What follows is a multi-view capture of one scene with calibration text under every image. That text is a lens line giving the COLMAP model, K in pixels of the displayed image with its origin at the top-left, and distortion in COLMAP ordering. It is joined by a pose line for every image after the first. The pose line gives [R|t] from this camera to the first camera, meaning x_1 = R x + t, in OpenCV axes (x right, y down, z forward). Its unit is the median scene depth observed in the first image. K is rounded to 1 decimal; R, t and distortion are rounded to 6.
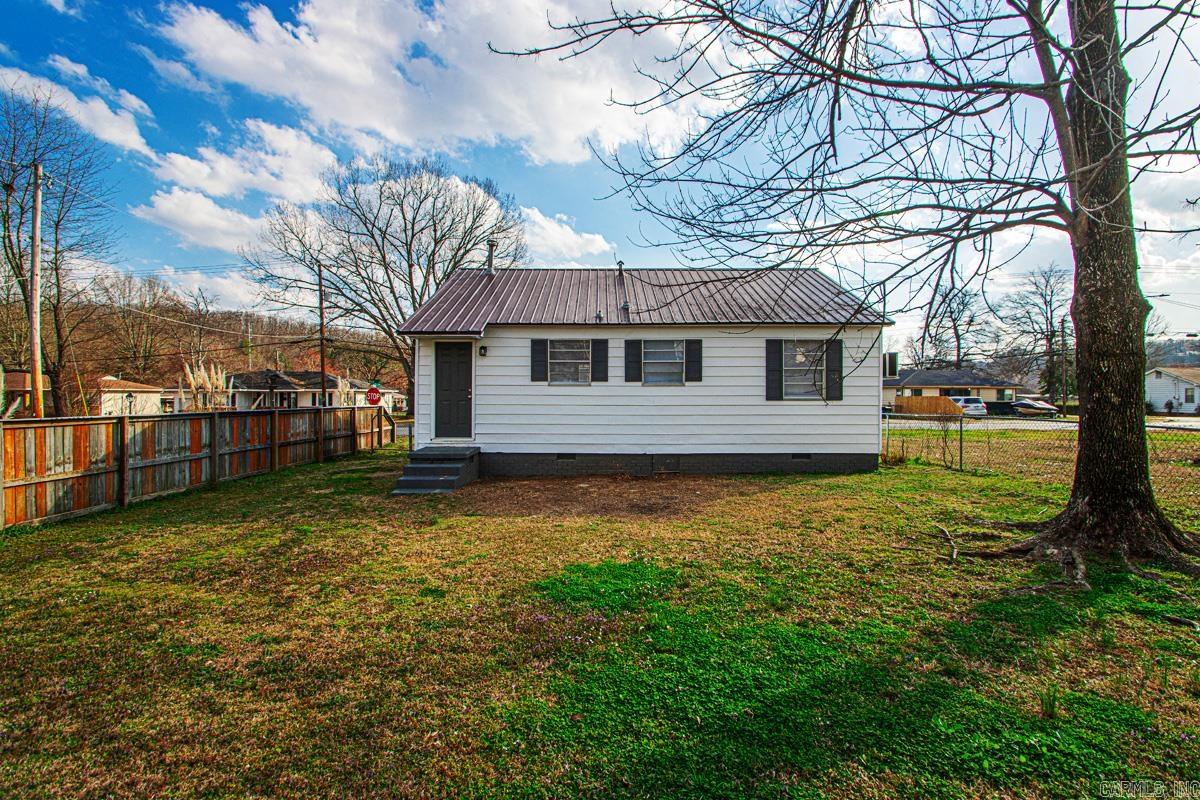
lens RADIAL K [[553.0, 0, 600.0], [0, 553.0, 400.0], [0, 0, 1]] dist [0.020200, -0.018177]
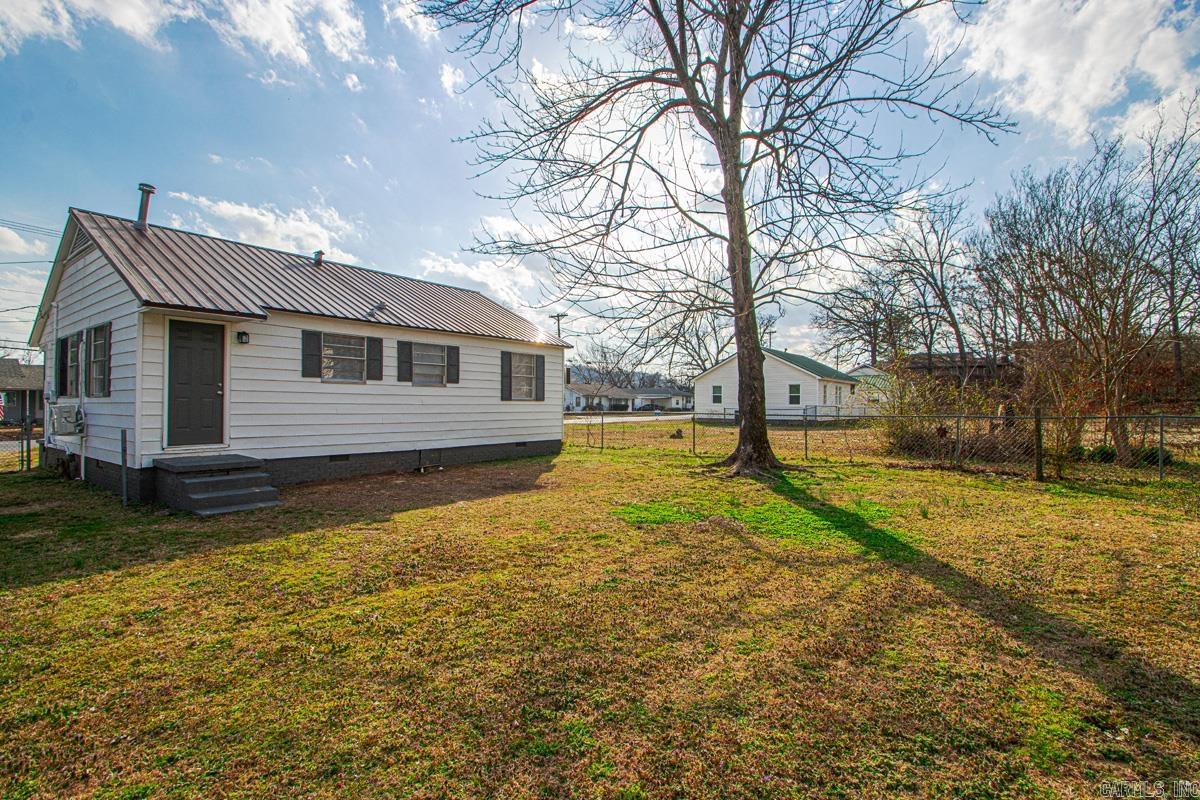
lens RADIAL K [[553.0, 0, 600.0], [0, 553.0, 400.0], [0, 0, 1]] dist [0.020200, -0.018177]
pose [[0.610945, 0.008739, 0.791624, -0.540430], [-0.000958, 0.999947, -0.010299, 0.012124], [-0.791672, 0.005534, 0.610921, 0.072589]]
